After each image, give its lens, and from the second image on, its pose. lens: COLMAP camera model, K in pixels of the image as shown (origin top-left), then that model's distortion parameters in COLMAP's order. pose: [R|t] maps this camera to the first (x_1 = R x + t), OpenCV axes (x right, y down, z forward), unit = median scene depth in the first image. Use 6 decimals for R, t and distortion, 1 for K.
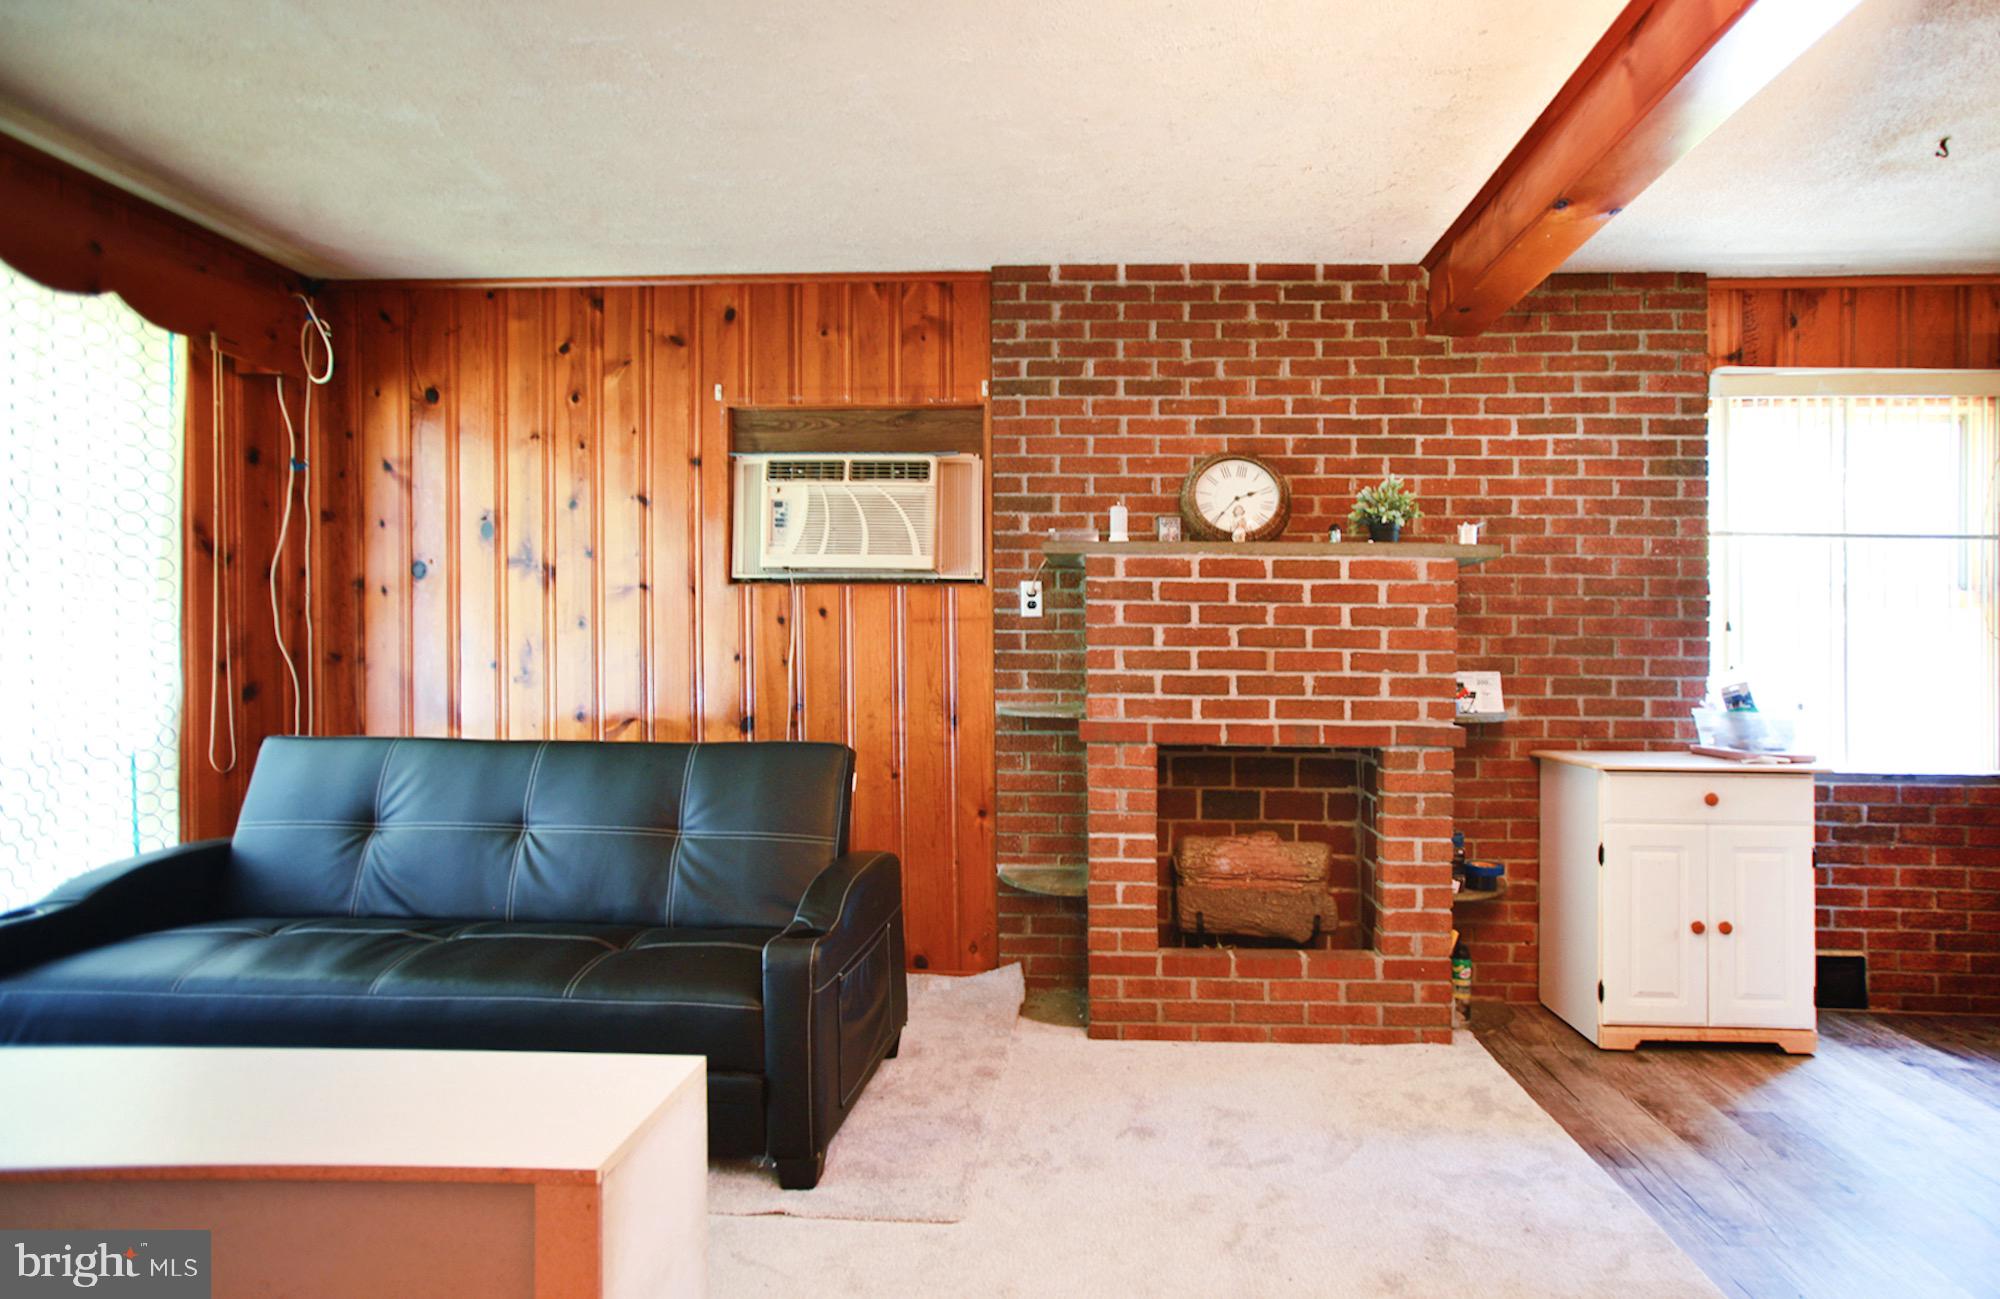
lens RADIAL K [[1051.0, 0, 1000.5], [0, 1051.0, 680.3], [0, 0, 1]] dist [-0.045532, 0.050690]
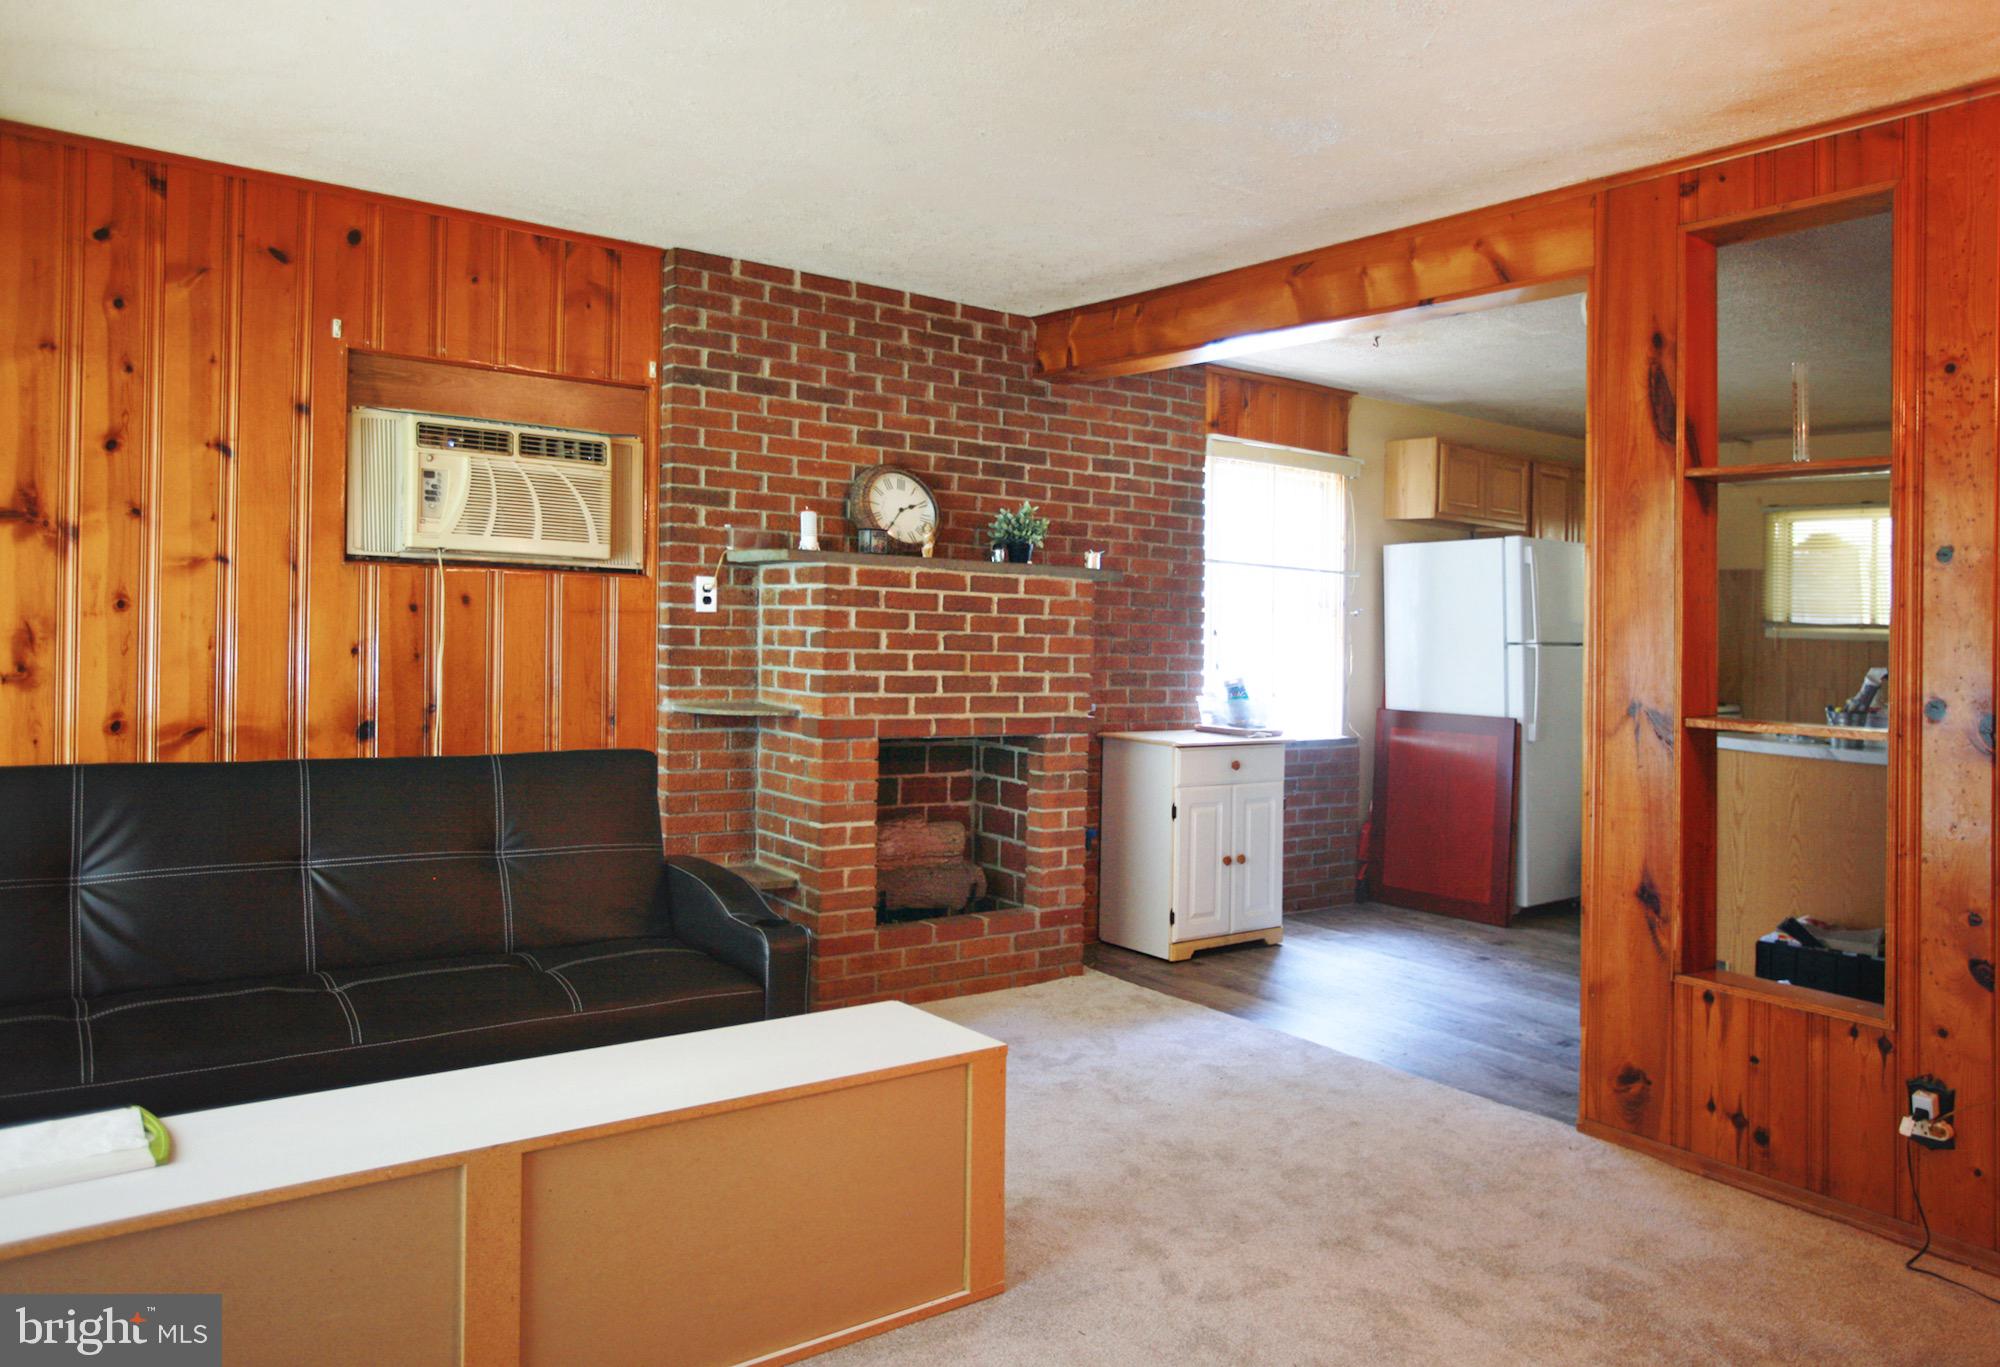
lens RADIAL K [[1403.0, 0, 1000.4], [0, 1403.0, 626.4], [0, 0, 1]] dist [-0.005469, 0.002027]
pose [[0.782449, 0.014334, 0.622550, -0.585906], [-0.009104, 0.999892, -0.011580, -0.035435], [-0.622648, 0.003393, 0.782495, -0.201040]]
